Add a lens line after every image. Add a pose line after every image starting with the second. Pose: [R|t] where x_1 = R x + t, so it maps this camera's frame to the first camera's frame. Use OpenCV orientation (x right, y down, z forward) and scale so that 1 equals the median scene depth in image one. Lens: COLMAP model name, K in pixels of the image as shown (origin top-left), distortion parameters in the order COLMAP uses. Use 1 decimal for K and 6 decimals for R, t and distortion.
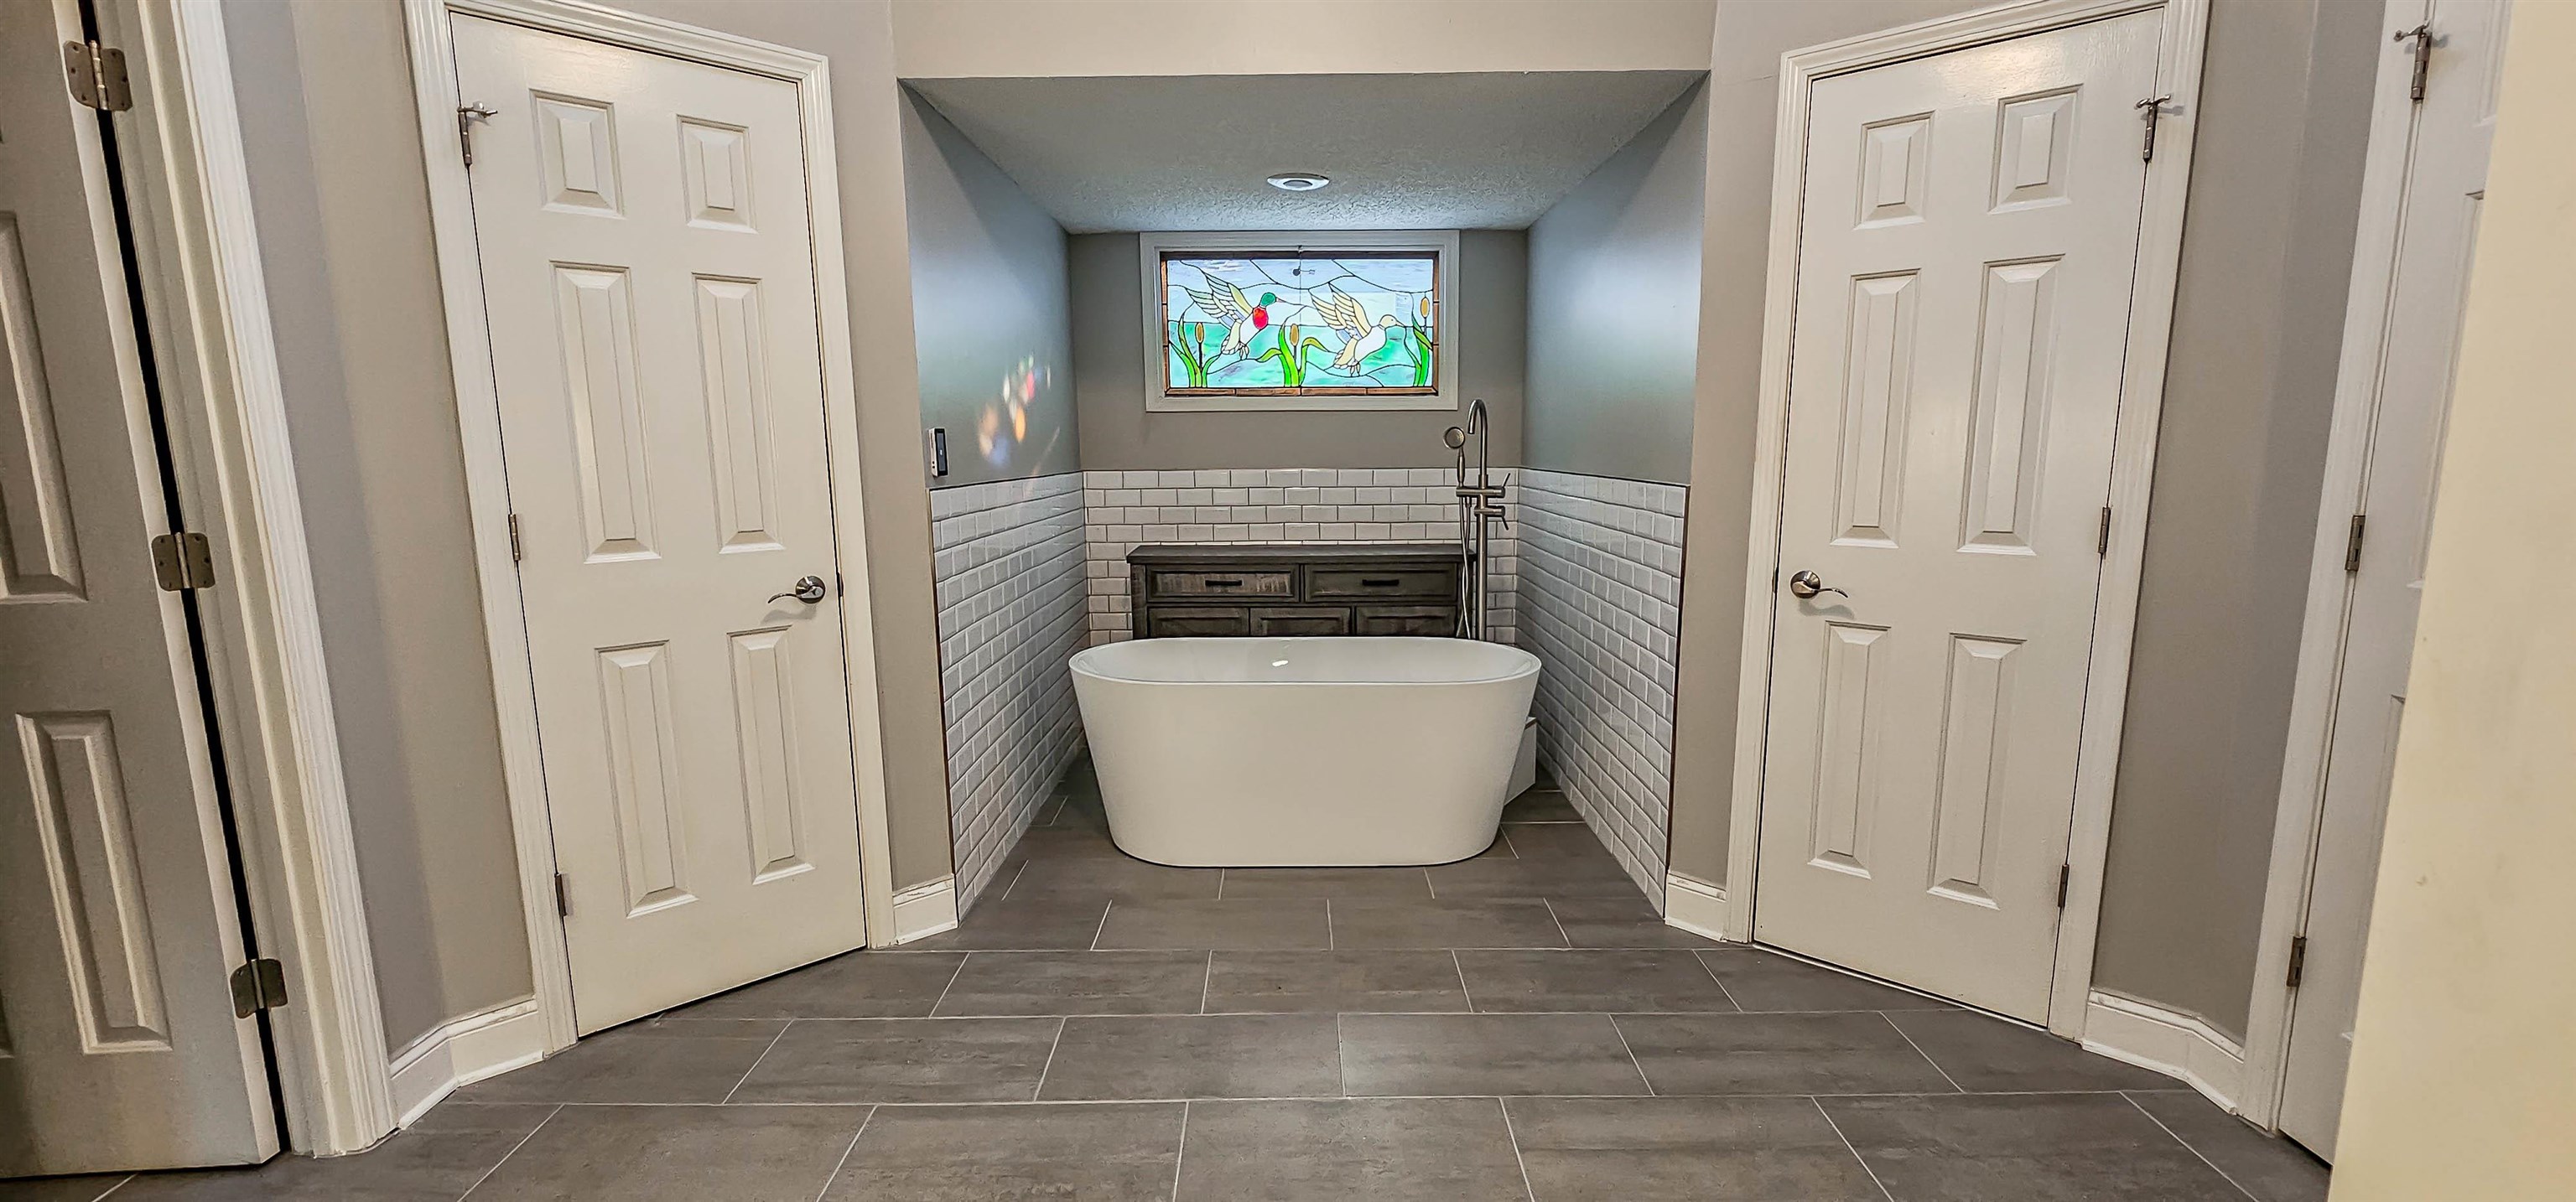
lens RADIAL K [[1069.0, 0, 1293.7], [0, 1069.0, 611.0], [0, 0, 1]] dist [-0.000803, -0.000223]
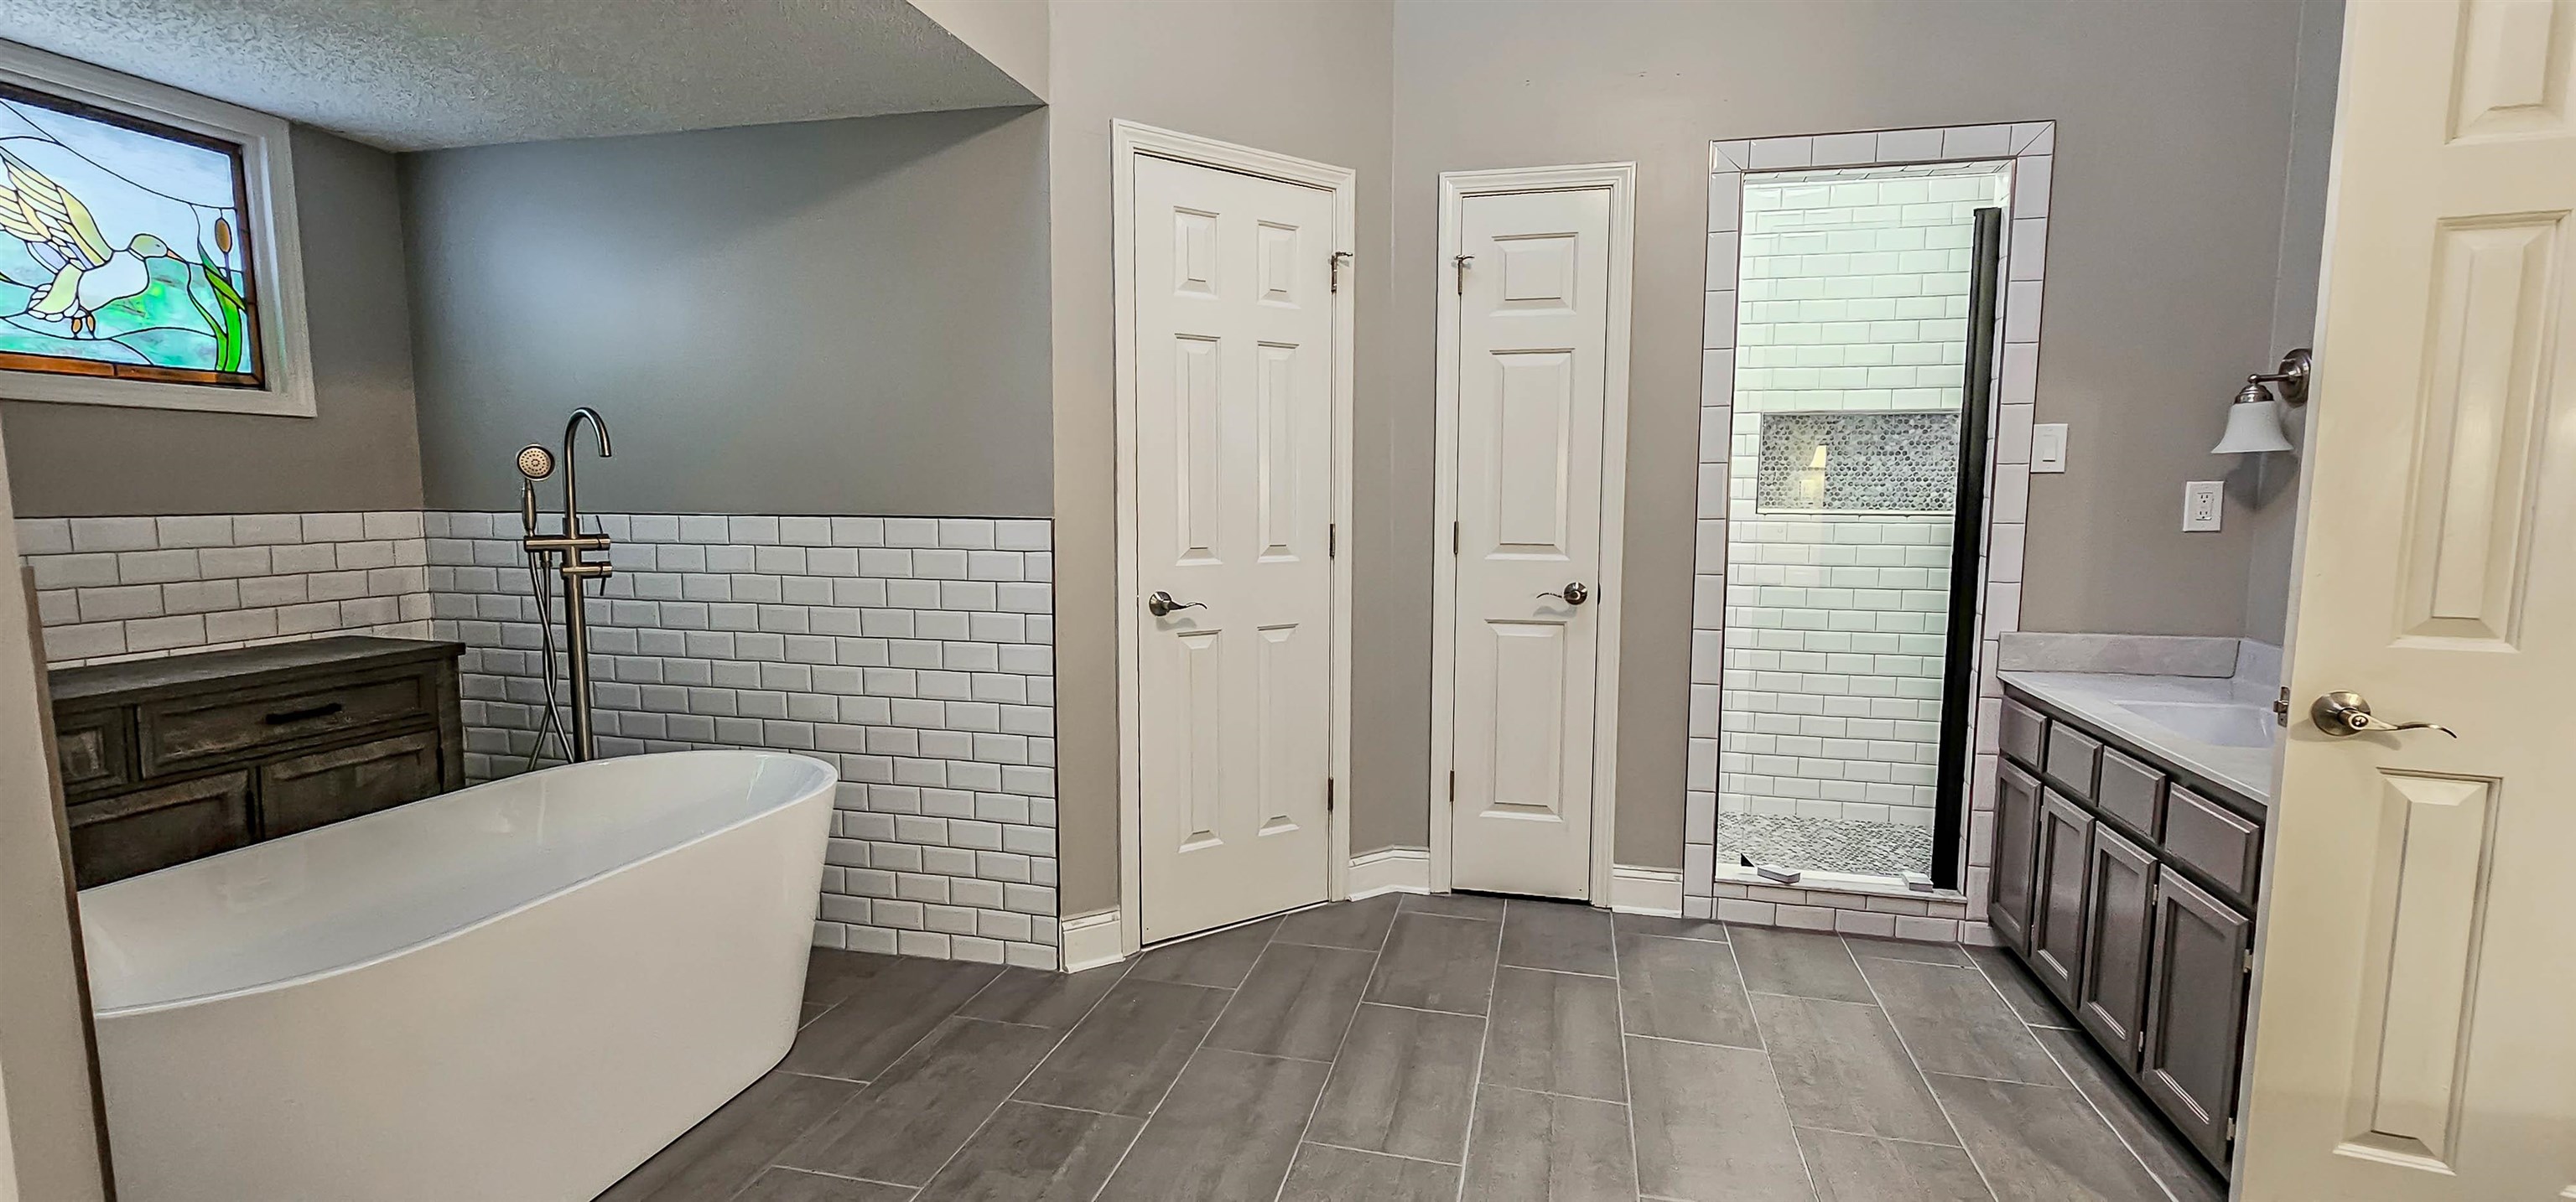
lens RADIAL K [[1134.3, 0, 1300.1], [0, 1134.3, 609.2], [0, 0, 1]] dist [-0.000326, -0.000323]
pose [[0.231867, -0.093719, 0.968222, -0.537131], [0.145385, 0.987507, 0.060769, -0.059369], [-0.961822, 0.126675, 0.242596, 0.491291]]
